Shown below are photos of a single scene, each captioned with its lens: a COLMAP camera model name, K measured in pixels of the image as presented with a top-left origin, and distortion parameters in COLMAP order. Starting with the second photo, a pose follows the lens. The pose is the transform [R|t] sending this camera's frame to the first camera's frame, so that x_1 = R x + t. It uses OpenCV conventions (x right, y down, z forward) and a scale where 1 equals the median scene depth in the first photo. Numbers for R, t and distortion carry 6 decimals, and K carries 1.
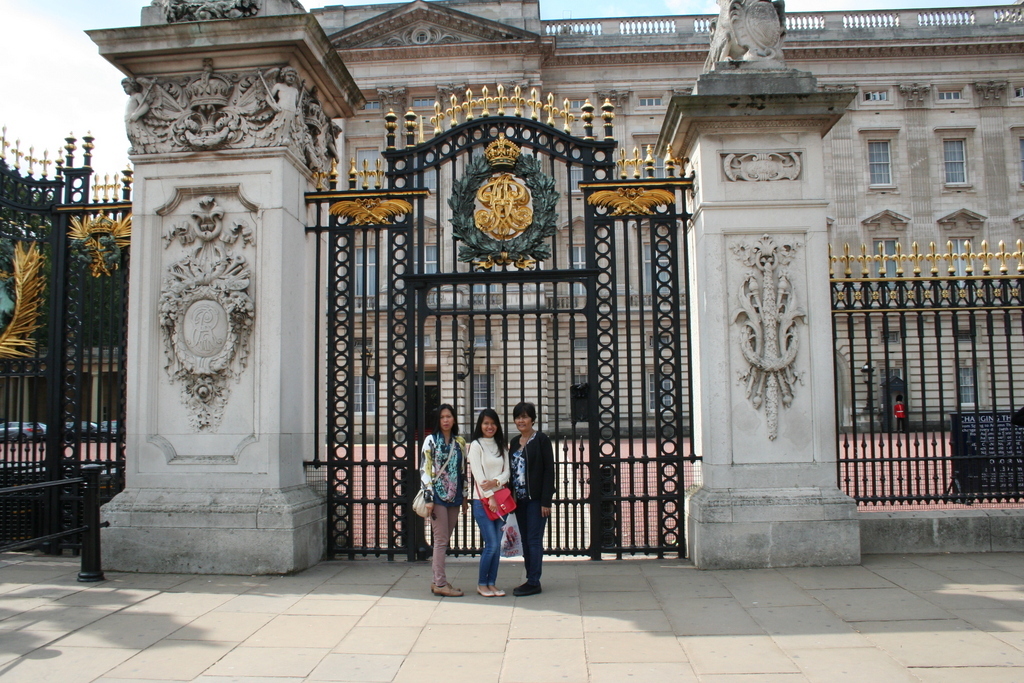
lens RADIAL K [[886.9, 0, 502.5], [0, 886.9, 370.8], [0, 0, 1]] dist [-0.149970, 0.138278]
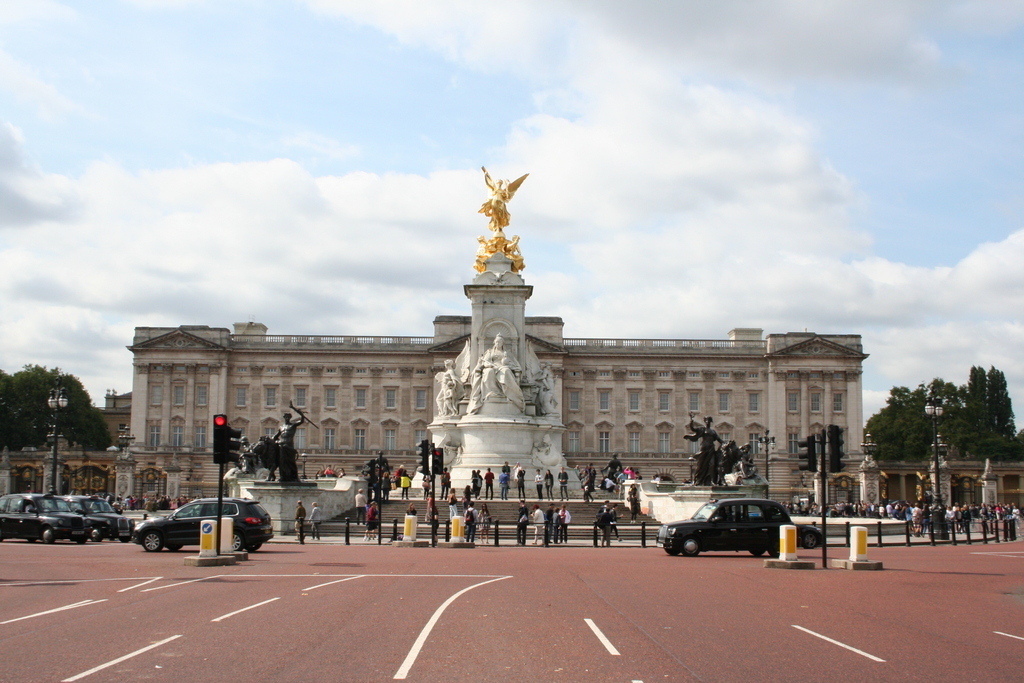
lens RADIAL K [[1335.7, 0, 516.4], [0, 1335.7, 372.4], [0, 0, 1]] dist [-0.082177, 0.000000]
pose [[0.997186, 0.033548, 0.067045, 0.632227], [-0.031295, 0.998919, -0.034374, -0.198818], [-0.068126, 0.032179, 0.997158, -2.946000]]
